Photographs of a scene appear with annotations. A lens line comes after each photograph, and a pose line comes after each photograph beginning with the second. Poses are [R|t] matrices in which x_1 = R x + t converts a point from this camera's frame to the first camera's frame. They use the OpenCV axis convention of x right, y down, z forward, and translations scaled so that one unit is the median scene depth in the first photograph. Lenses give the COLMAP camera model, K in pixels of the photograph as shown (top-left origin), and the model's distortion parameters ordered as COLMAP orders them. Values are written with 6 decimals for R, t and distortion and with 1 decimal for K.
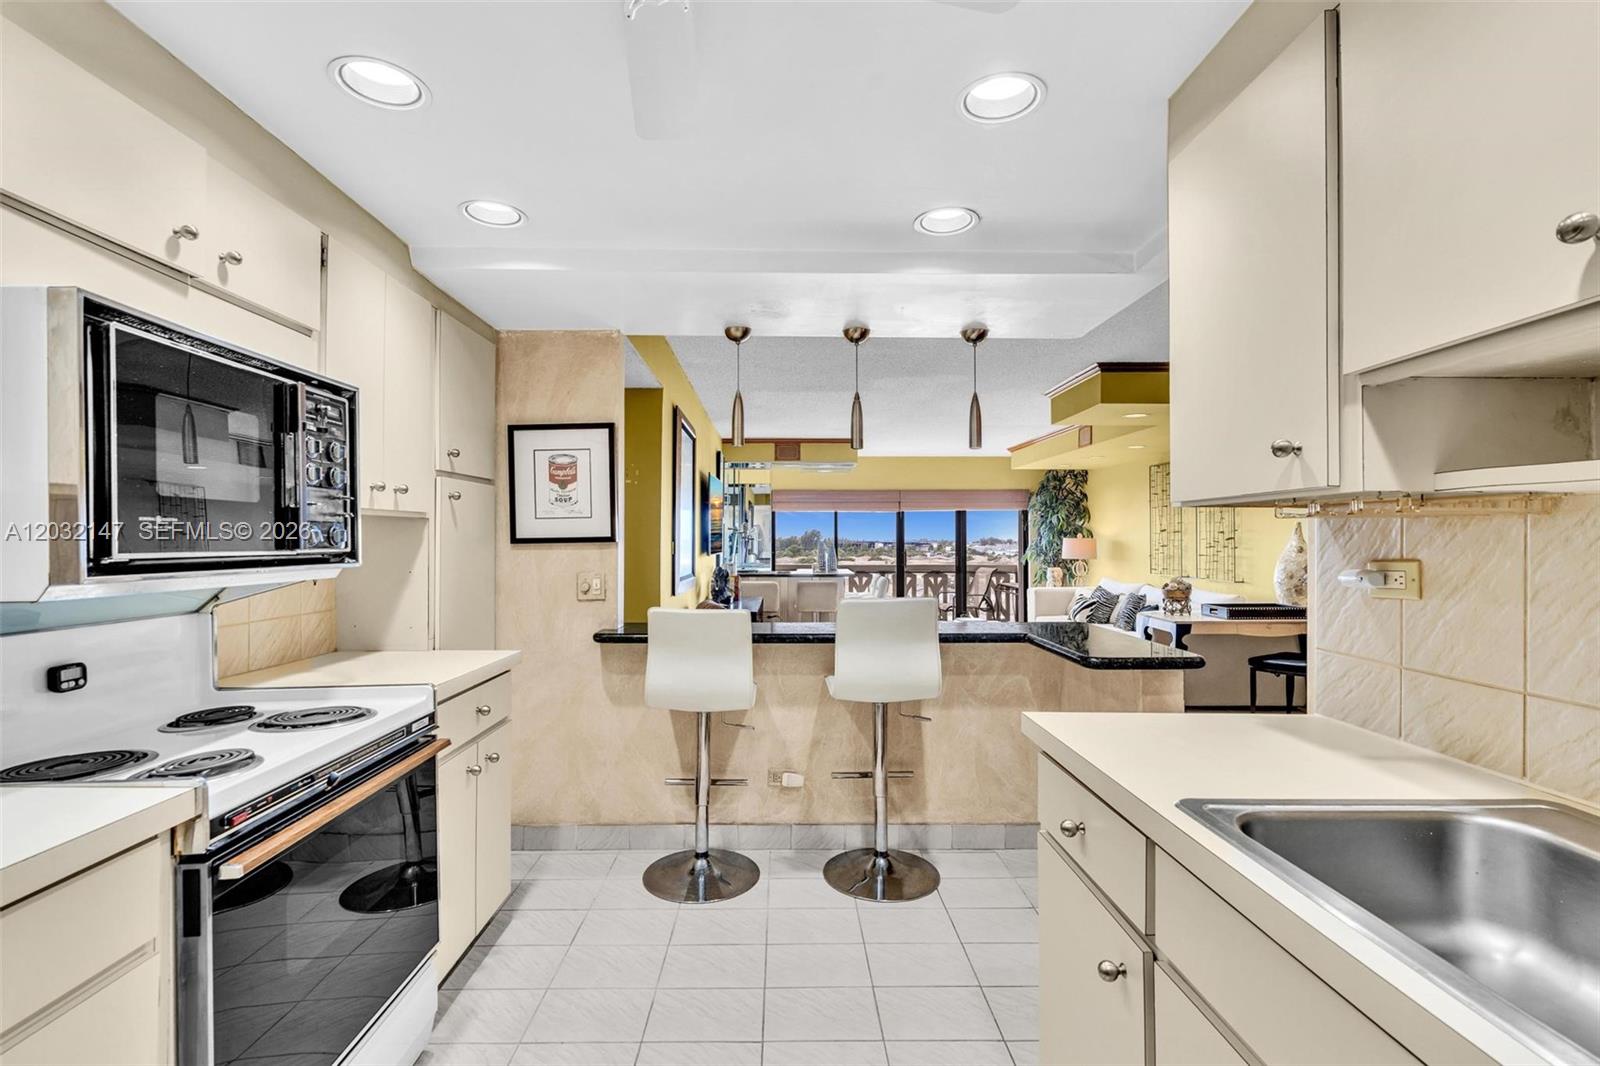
lens RADIAL K [[713.6, 0, 786.4], [0, 713.6, 546.3], [0, 0, 1]] dist [-0.007828, 0.004149]
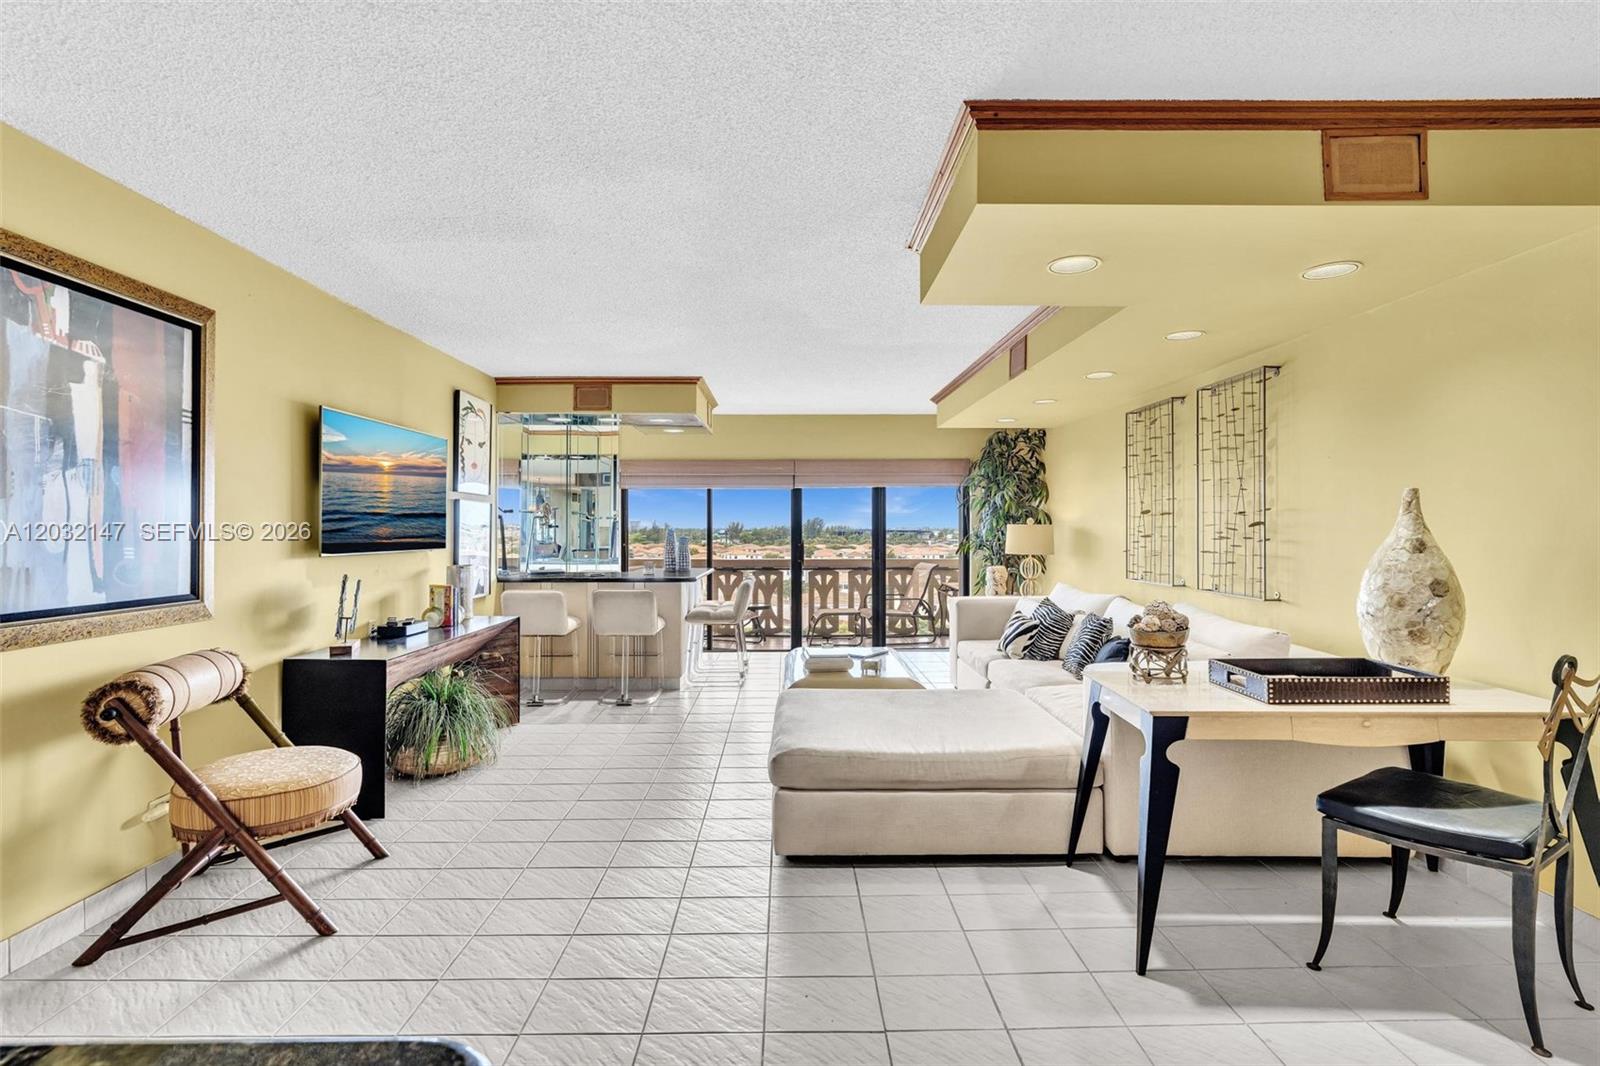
lens RADIAL K [[713.6, 0, 790.8], [0, 713.6, 527.6], [0, 0, 1]] dist [-0.007828, 0.004149]
pose [[0.999990, -0.000930, 0.004483, 0.183785], [0.000971, 0.999958, -0.009112, -0.002134], [-0.004474, 0.009116, 0.999948, 0.320195]]
